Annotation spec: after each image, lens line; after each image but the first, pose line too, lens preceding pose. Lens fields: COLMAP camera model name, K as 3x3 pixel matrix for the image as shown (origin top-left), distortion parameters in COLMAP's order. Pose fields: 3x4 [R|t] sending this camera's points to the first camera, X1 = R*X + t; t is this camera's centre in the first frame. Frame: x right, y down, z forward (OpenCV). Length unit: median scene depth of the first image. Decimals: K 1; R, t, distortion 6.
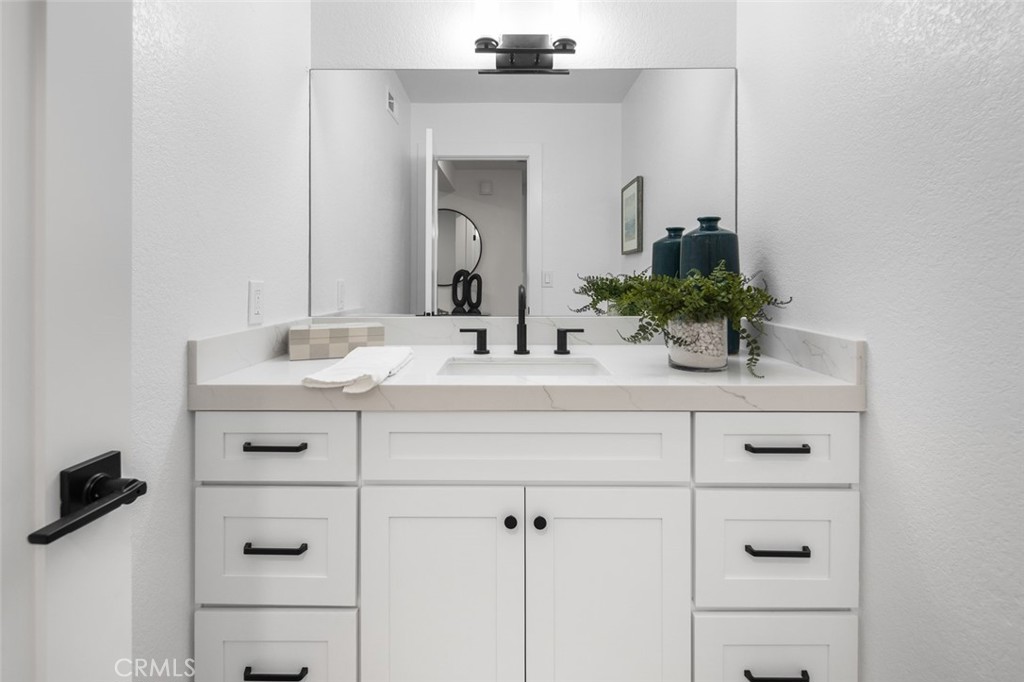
lens RADIAL K [[500.6, 0, 515.5], [0, 500.6, 278.8], [0, 0, 1]] dist [0.000122, -0.002520]
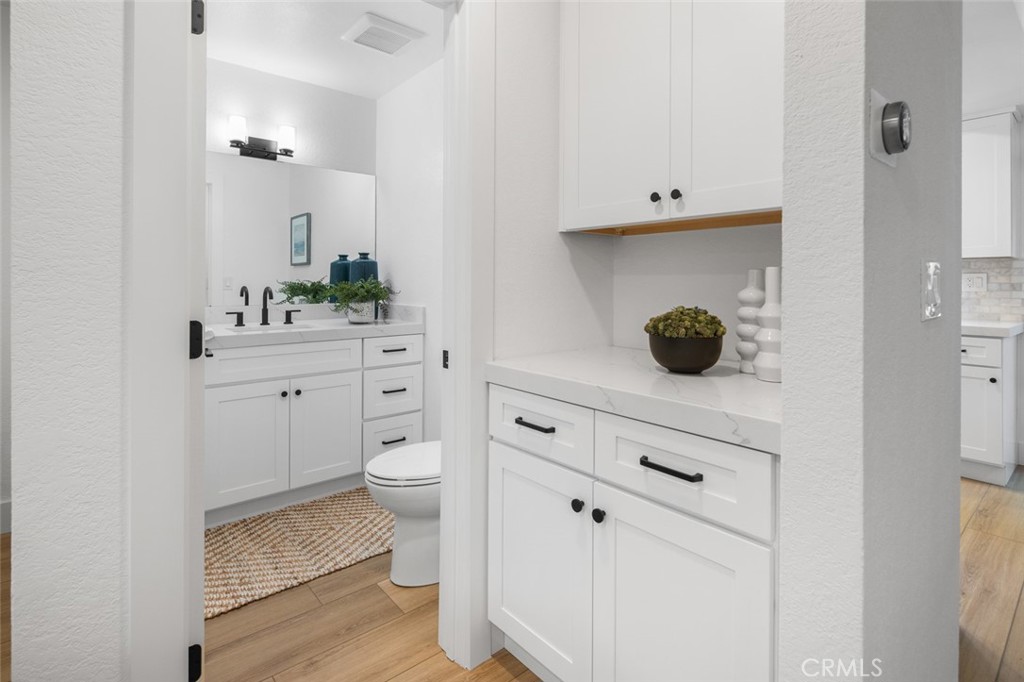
lens RADIAL K [[500.6, 0, 509.8], [0, 500.6, 282.2], [0, 0, 1]] dist [0.000122, -0.002520]
pose [[0.757619, 0.002082, 0.652694, -0.506462], [-0.000666, 0.999997, -0.002417, 0.000788], [-0.652697, 0.001397, 0.757618, -0.954698]]
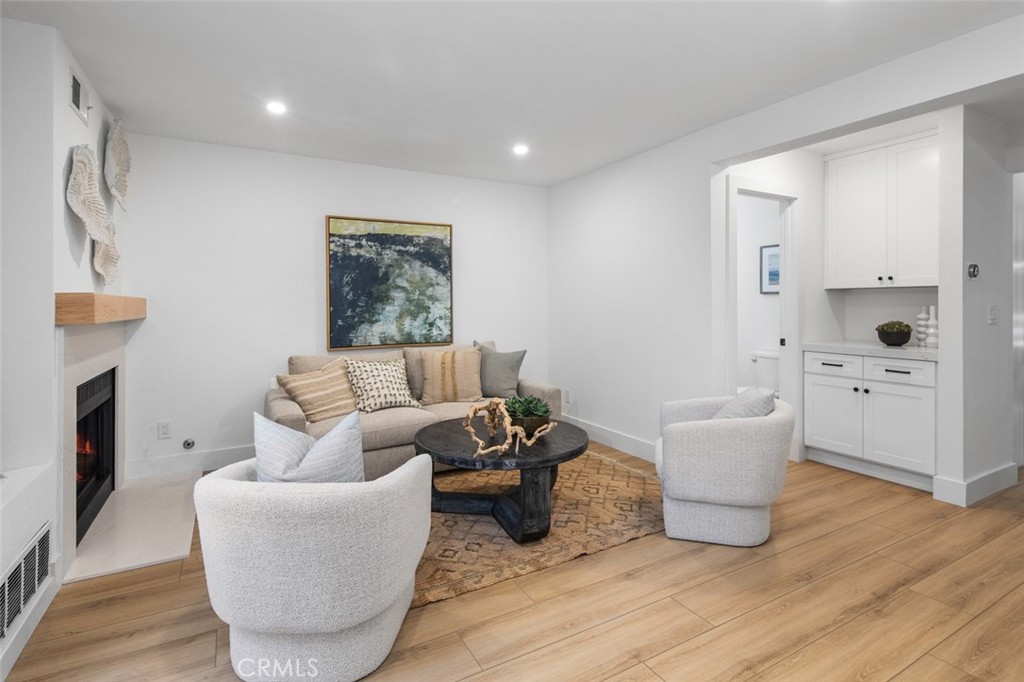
lens RADIAL K [[500.6, 0, 511.4], [0, 500.6, 302.6], [0, 0, 1]] dist [0.000122, -0.002520]
pose [[0.867542, -0.001152, 0.497363, -4.035058], [0.003794, 0.999984, -0.004302, -0.074469], [-0.497350, 0.005619, 0.867532, -2.195221]]
